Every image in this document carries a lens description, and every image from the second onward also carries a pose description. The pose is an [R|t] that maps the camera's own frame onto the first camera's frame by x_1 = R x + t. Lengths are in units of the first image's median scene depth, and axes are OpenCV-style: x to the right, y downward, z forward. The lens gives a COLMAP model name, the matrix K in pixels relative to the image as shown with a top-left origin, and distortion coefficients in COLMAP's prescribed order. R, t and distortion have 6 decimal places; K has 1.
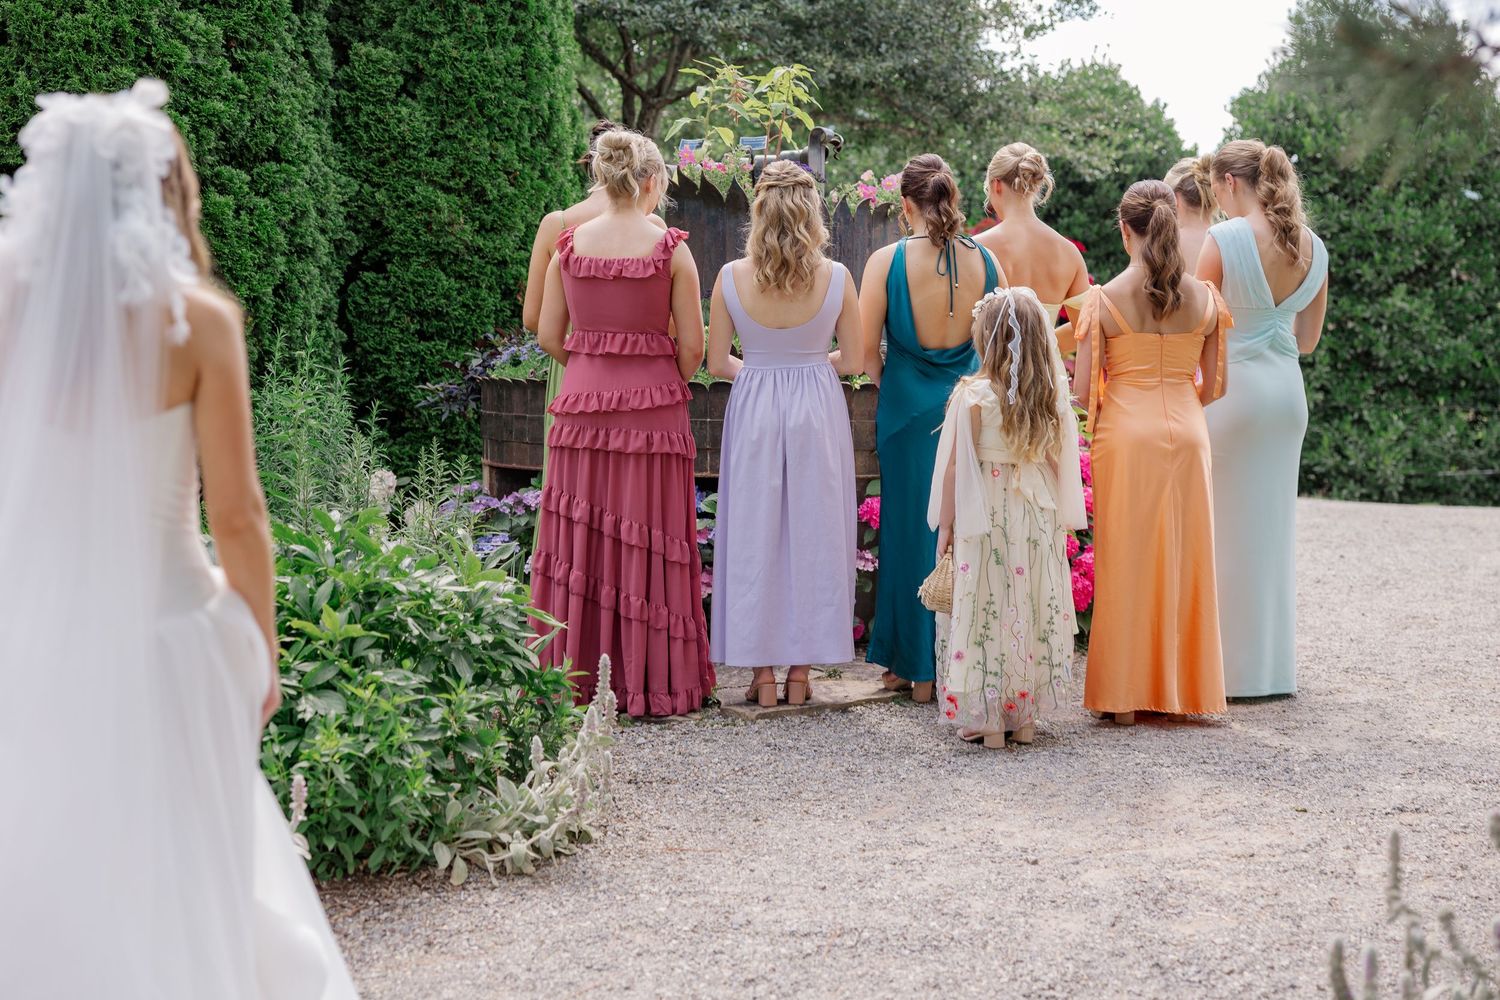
lens RADIAL K [[2343.9, 0, 750.0], [0, 2343.9, 500.0], [0, 0, 1]] dist [0.024145, 0.020826]
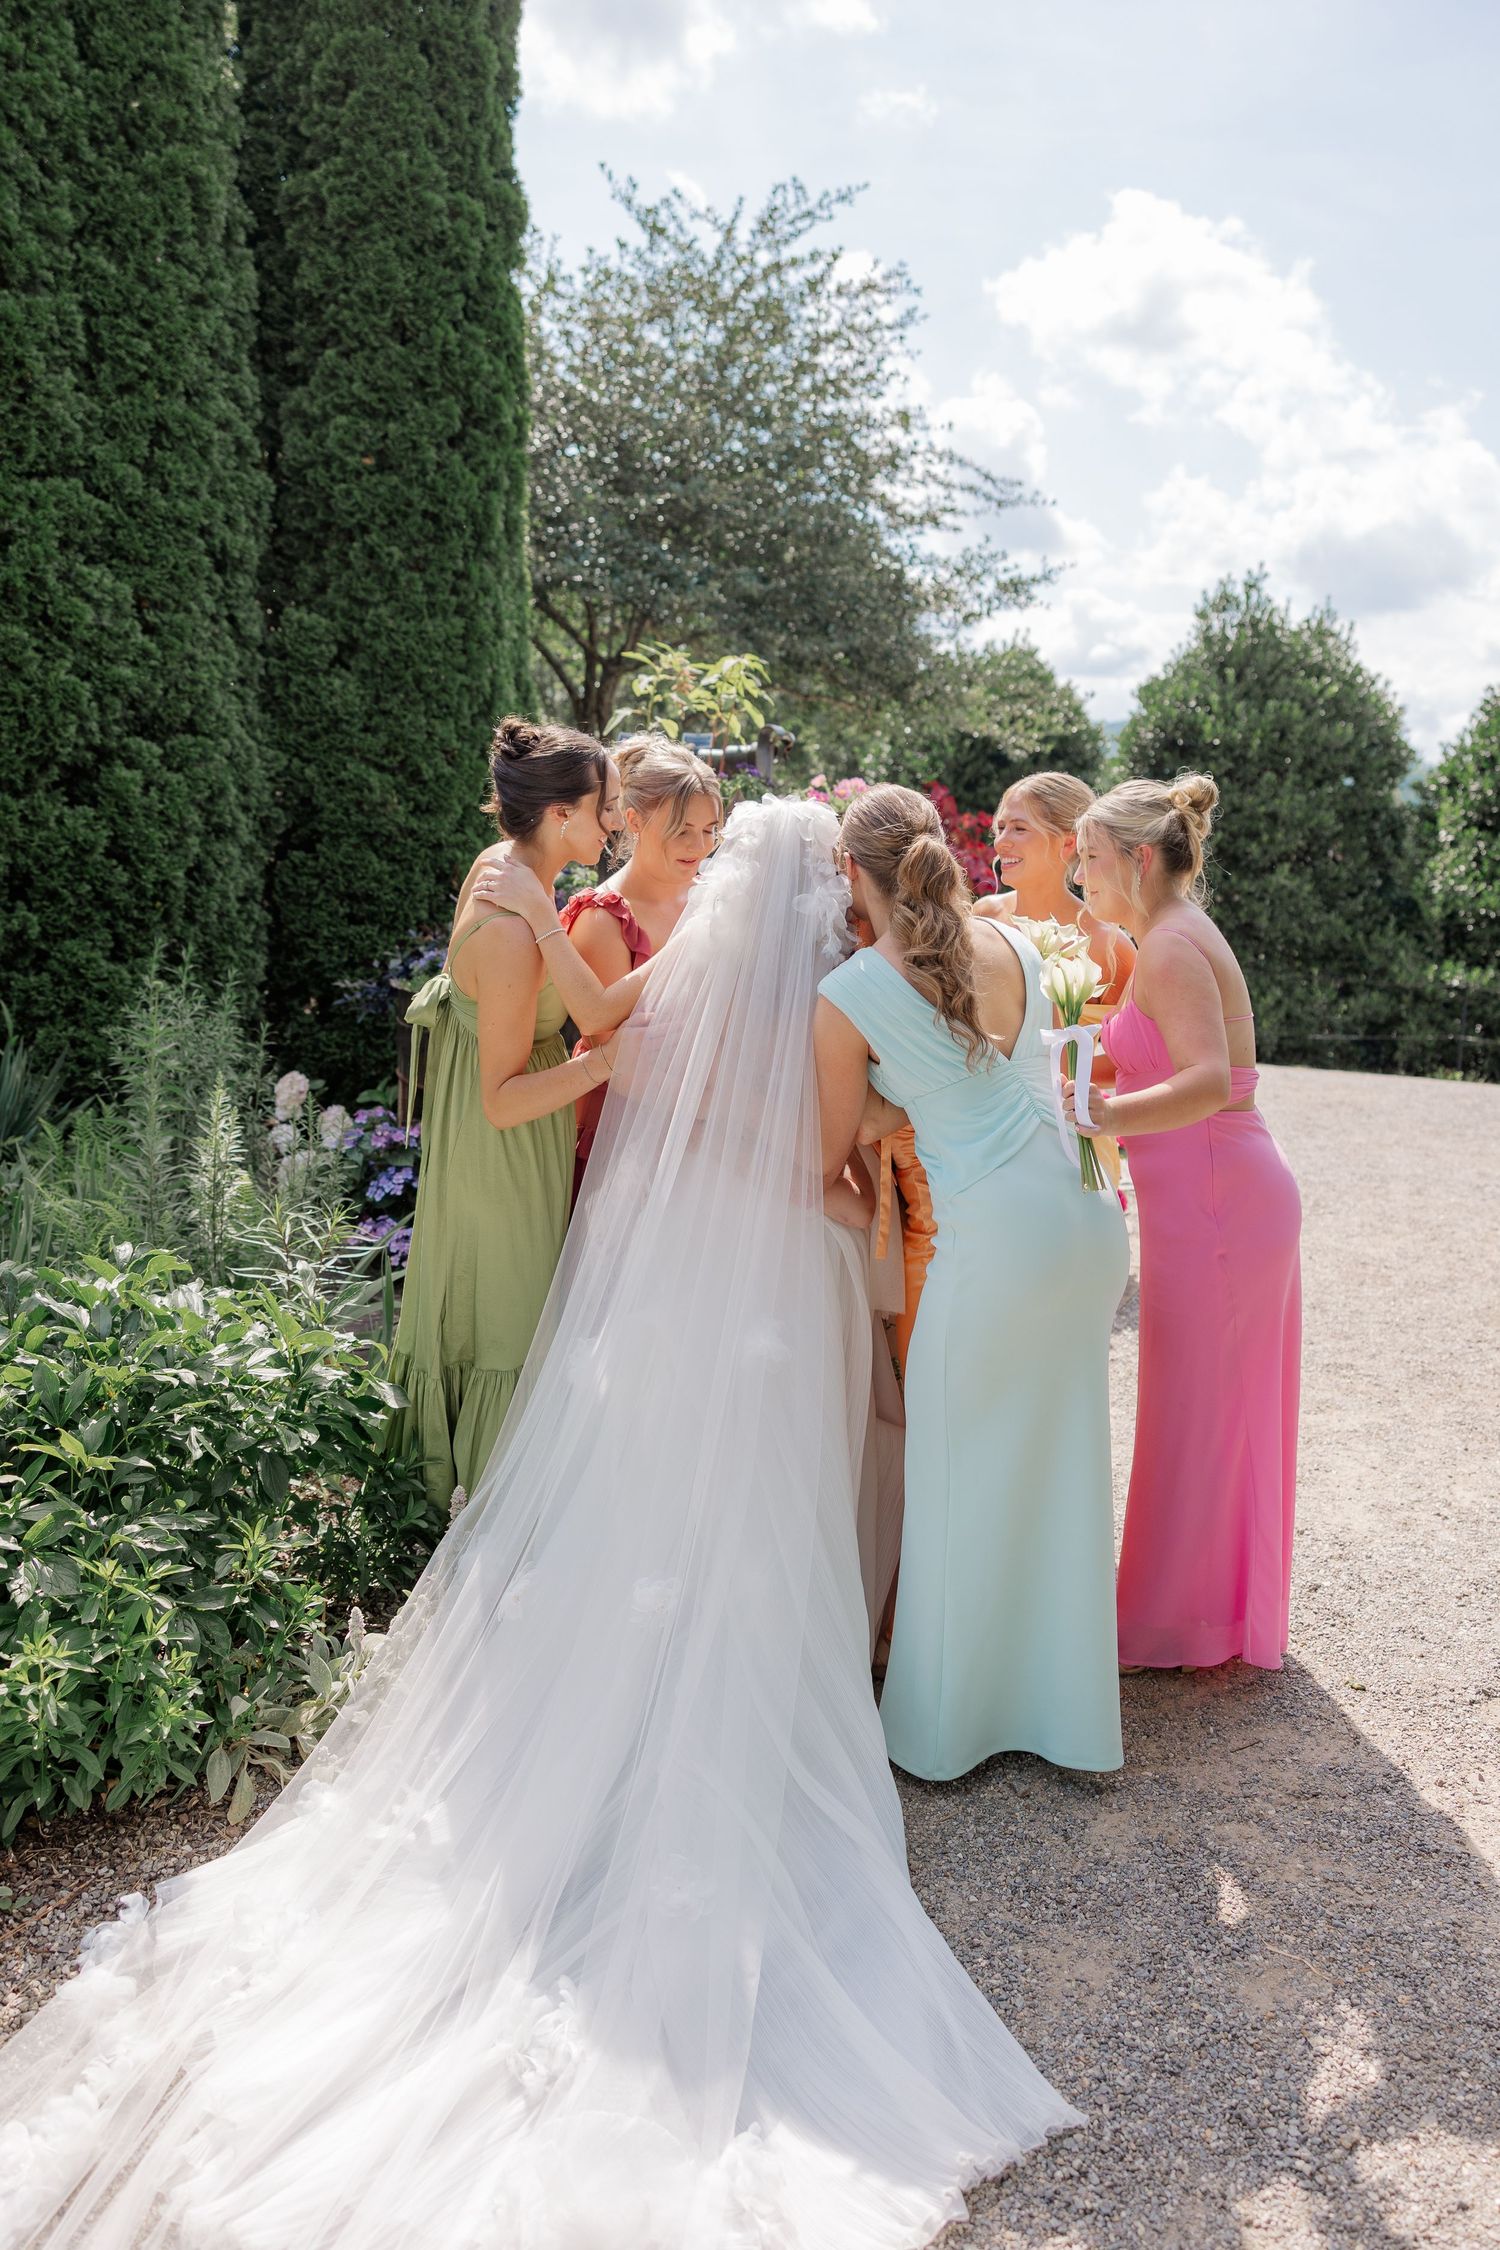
lens RADIAL K [[1763.3, 0, 750.0], [0, 1763.3, 1125.0], [0, 0, 1]] dist [0.019611, 0.003378]
pose [[0.998966, 0.034128, 0.030048, 0.005660], [-0.036803, 0.994936, 0.093526, -0.059869], [-0.026704, -0.094535, 0.995163, 0.260449]]
